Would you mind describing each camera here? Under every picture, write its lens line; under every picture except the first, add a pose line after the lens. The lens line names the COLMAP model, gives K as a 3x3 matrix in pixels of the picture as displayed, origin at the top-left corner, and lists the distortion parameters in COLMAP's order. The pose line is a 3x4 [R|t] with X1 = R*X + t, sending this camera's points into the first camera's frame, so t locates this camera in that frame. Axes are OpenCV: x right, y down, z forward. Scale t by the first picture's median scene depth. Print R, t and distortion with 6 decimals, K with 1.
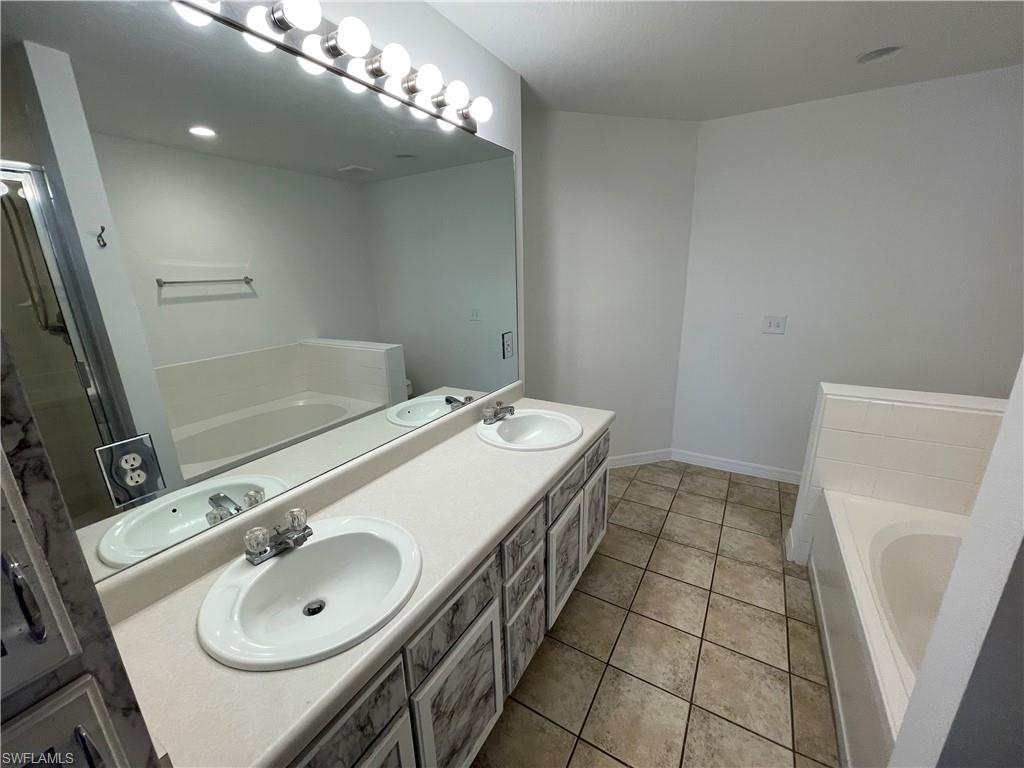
lens RADIAL K [[412.7, 0, 508.5], [0, 412.7, 386.4], [0, 0, 1]] dist [-0.002782, 0.000563]
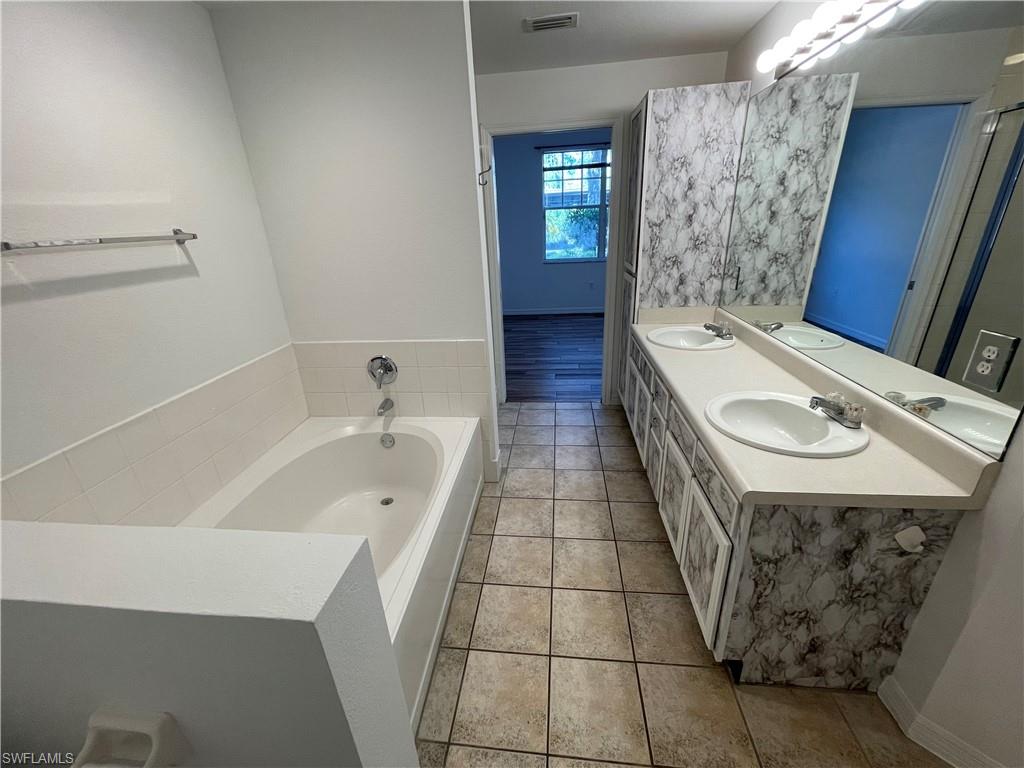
lens RADIAL K [[412.7, 0, 508.5], [0, 412.7, 386.4], [0, 0, 1]] dist [-0.002782, 0.000563]
pose [[-0.908446, 0.217275, -0.357096, 0.817990], [-0.042785, 0.801472, 0.596500, -0.405924], [0.415806, 0.557167, -0.718798, 1.396330]]
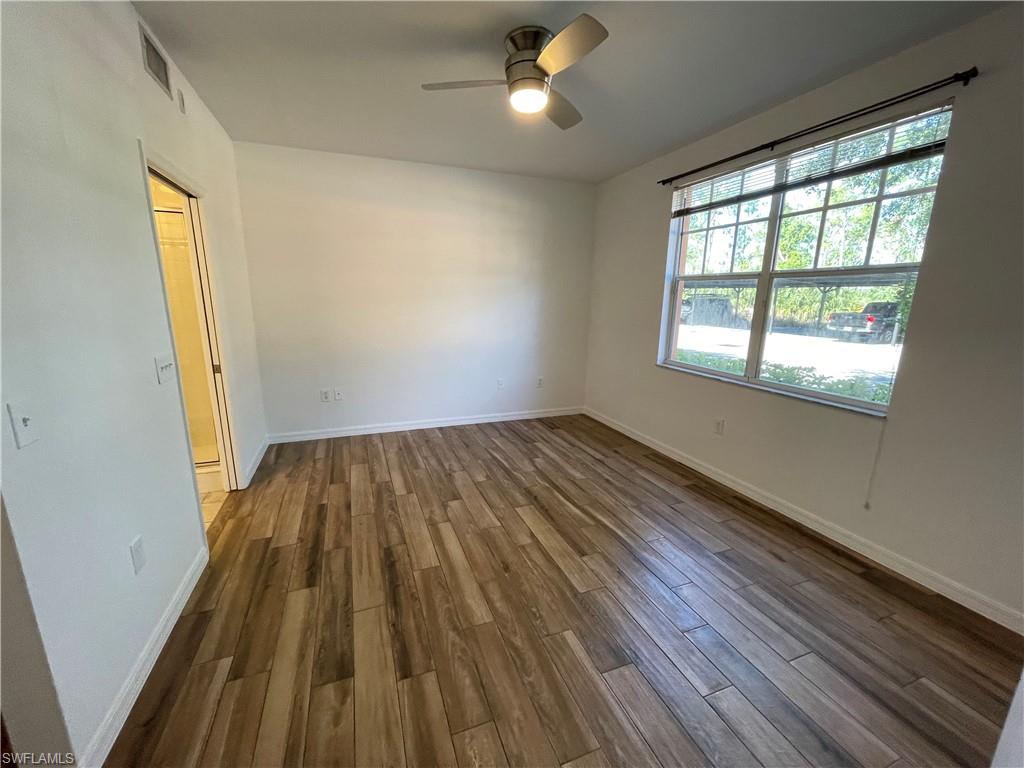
lens RADIAL K [[412.7, 0, 508.5], [0, 412.7, 386.4], [0, 0, 1]] dist [-0.002782, 0.000563]
pose [[-0.785711, -0.120503, 0.606743, -1.892814], [0.173427, 0.898596, 0.403049, -0.000842], [-0.593785, 0.421906, -0.685139, 0.228170]]
